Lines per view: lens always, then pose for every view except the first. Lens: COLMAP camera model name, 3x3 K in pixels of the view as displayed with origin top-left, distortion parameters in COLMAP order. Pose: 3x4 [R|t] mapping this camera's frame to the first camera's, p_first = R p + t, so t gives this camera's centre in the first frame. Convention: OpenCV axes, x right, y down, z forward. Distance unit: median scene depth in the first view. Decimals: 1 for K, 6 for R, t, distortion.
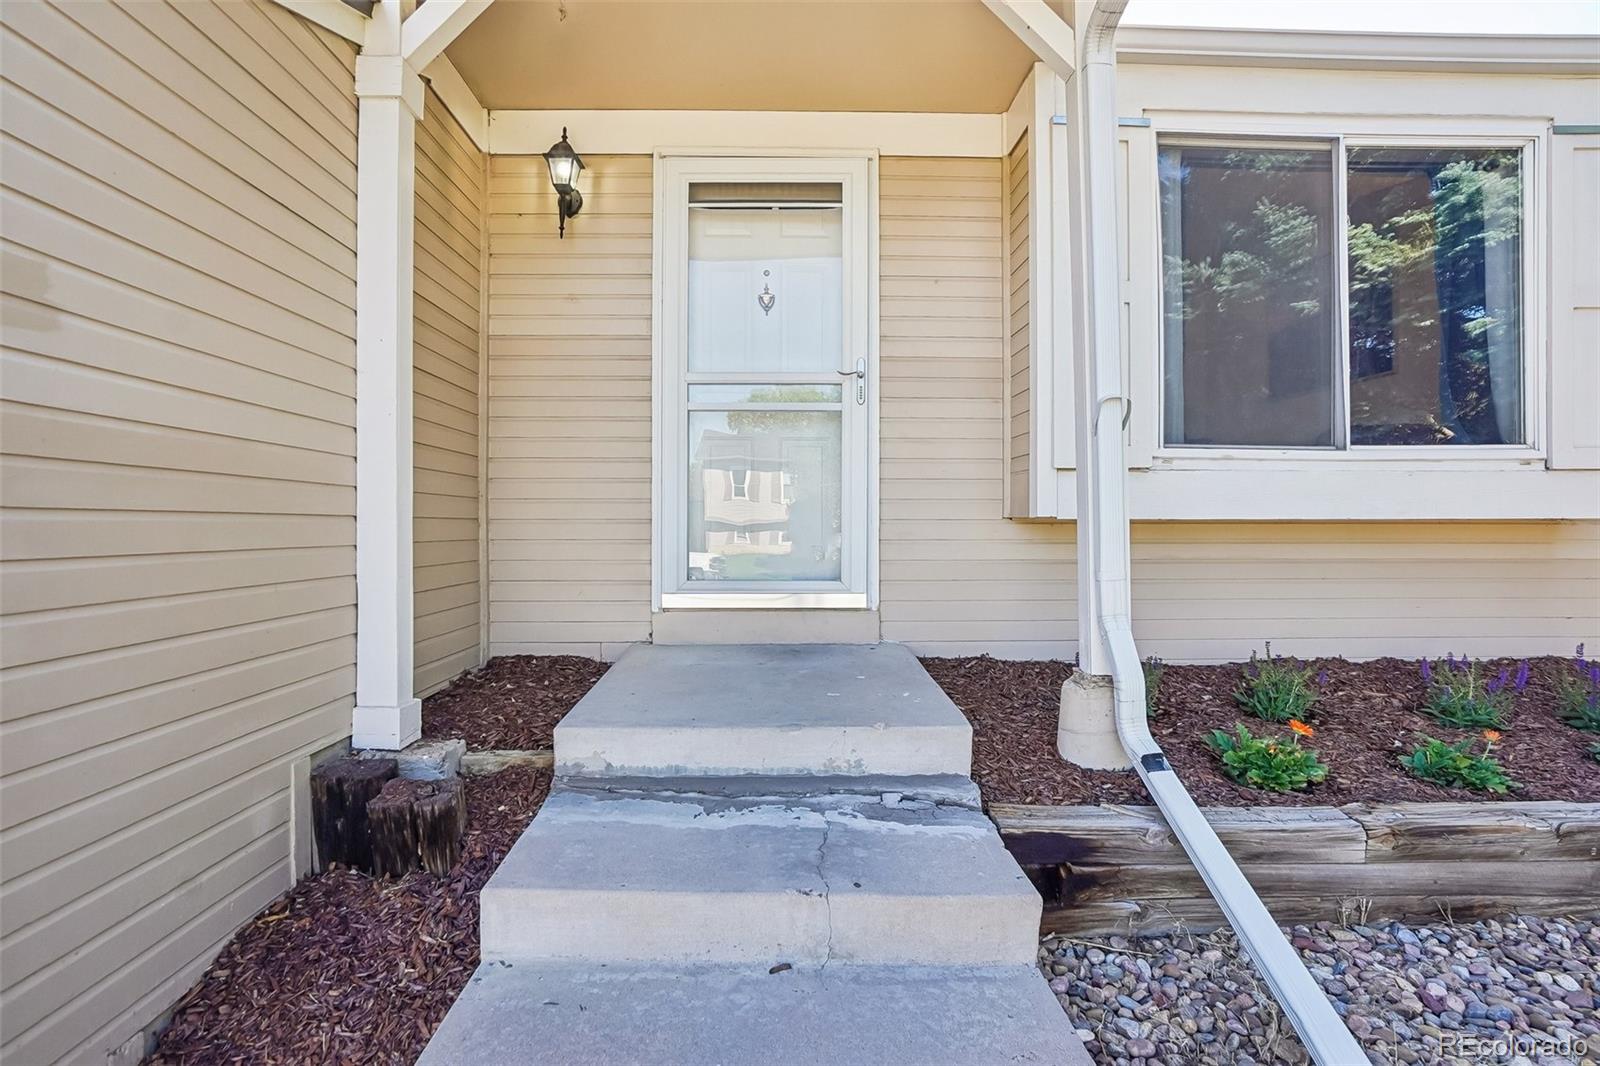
lens RADIAL K [[835.7, 0, 794.9], [0, 835.7, 528.5], [0, 0, 1]] dist [-0.038707, 0.023245]
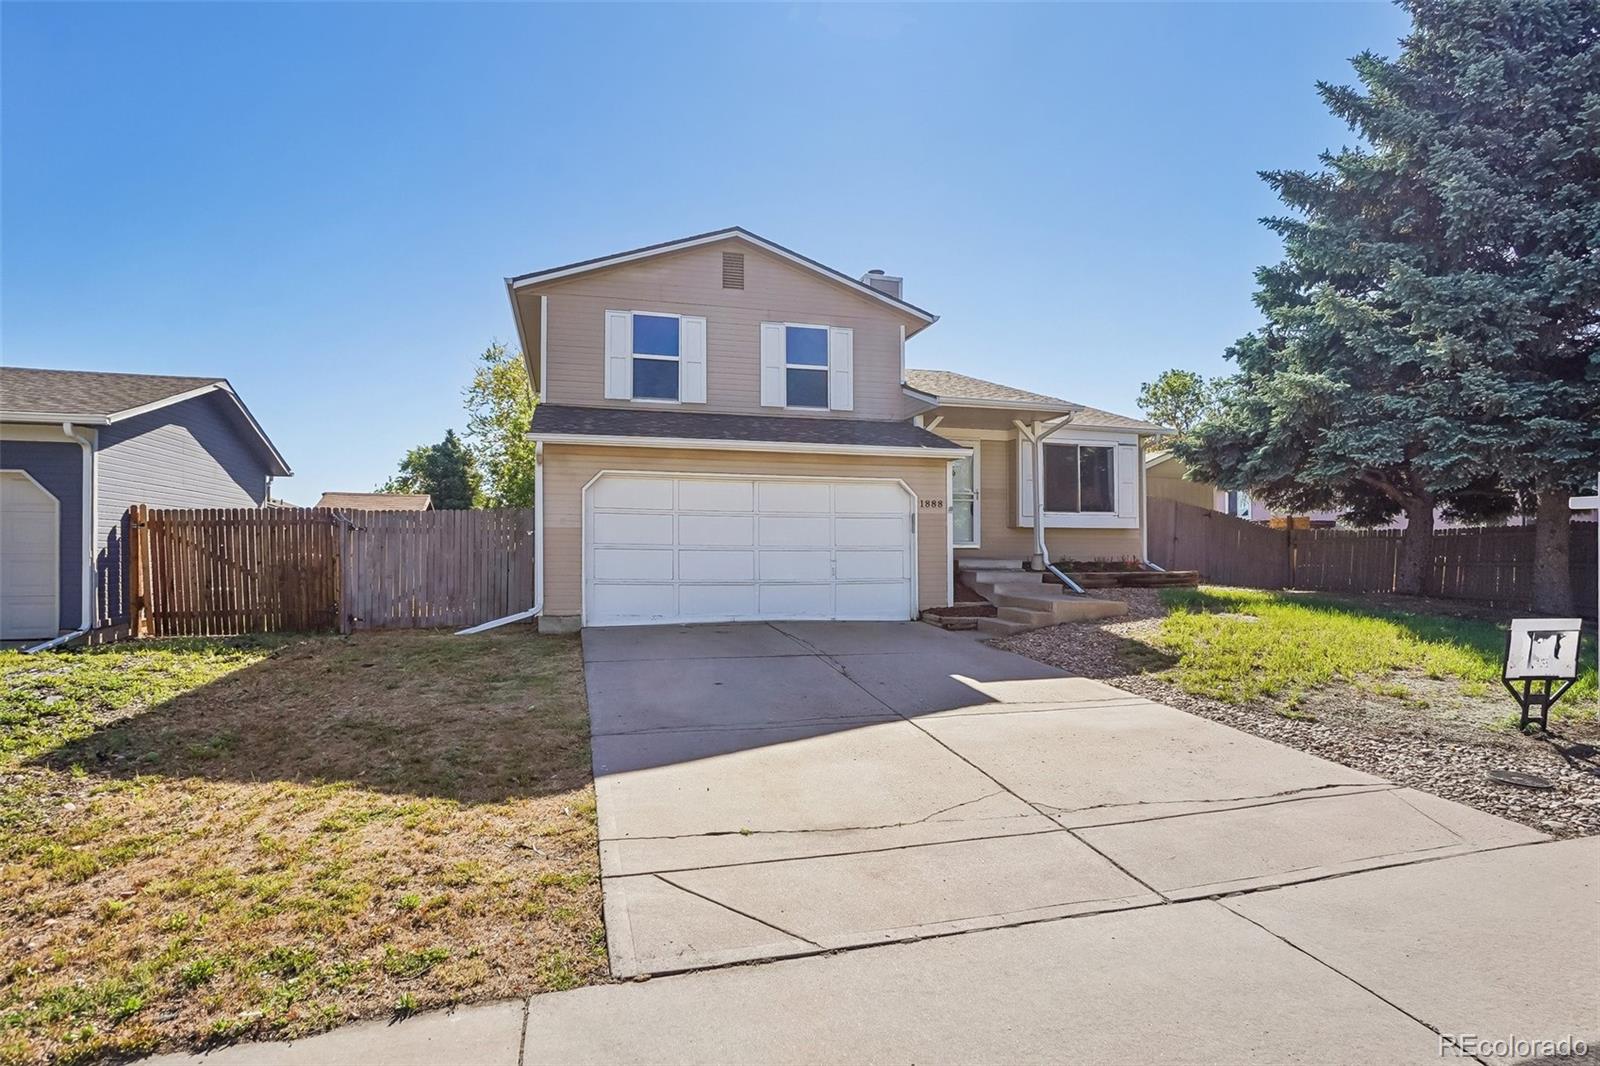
lens RADIAL K [[796.1, 0, 803.1], [0, 796.1, 552.4], [0, 0, 1]] dist [-0.000337, -0.000171]
pose [[0.969592, 0.004516, 0.244687, -1.815244], [-0.005496, 0.999979, 0.003323, 0.110737], [-0.244667, -0.004567, 0.969596, -2.774428]]
